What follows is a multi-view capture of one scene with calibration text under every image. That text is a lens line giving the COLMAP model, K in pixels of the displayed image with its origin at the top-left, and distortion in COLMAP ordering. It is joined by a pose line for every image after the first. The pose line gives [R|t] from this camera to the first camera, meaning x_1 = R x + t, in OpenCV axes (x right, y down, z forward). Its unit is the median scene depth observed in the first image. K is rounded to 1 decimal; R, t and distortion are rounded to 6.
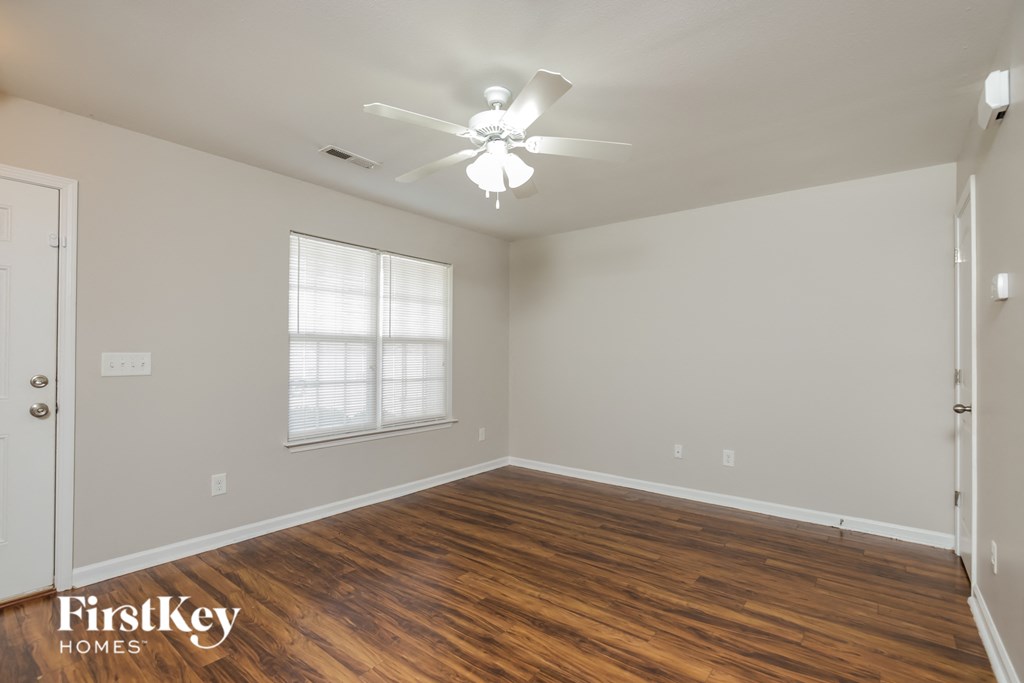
lens RADIAL K [[472.9, 0, 511.5], [0, 472.9, 354.2], [0, 0, 1]] dist [-0.001054, 0.000164]
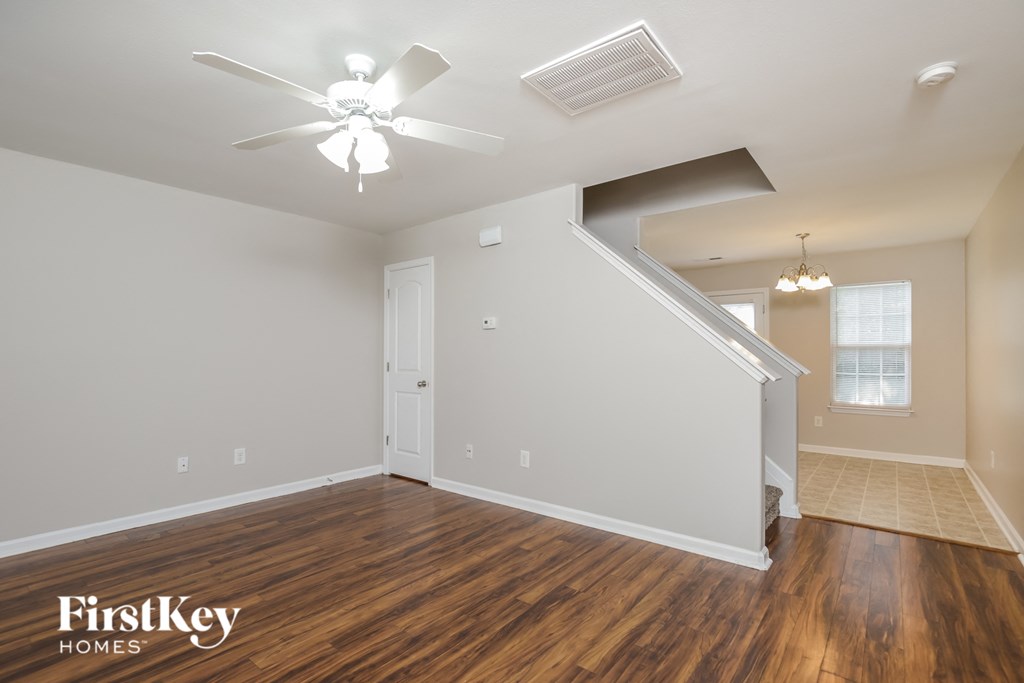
lens RADIAL K [[472.9, 0, 511.5], [0, 472.9, 354.2], [0, 0, 1]] dist [-0.001054, 0.000164]
pose [[0.015840, 0.001799, 0.999873, -0.771126], [-0.003461, 0.999992, -0.001744, 0.002030], [-0.999869, -0.003433, 0.015846, 0.578173]]
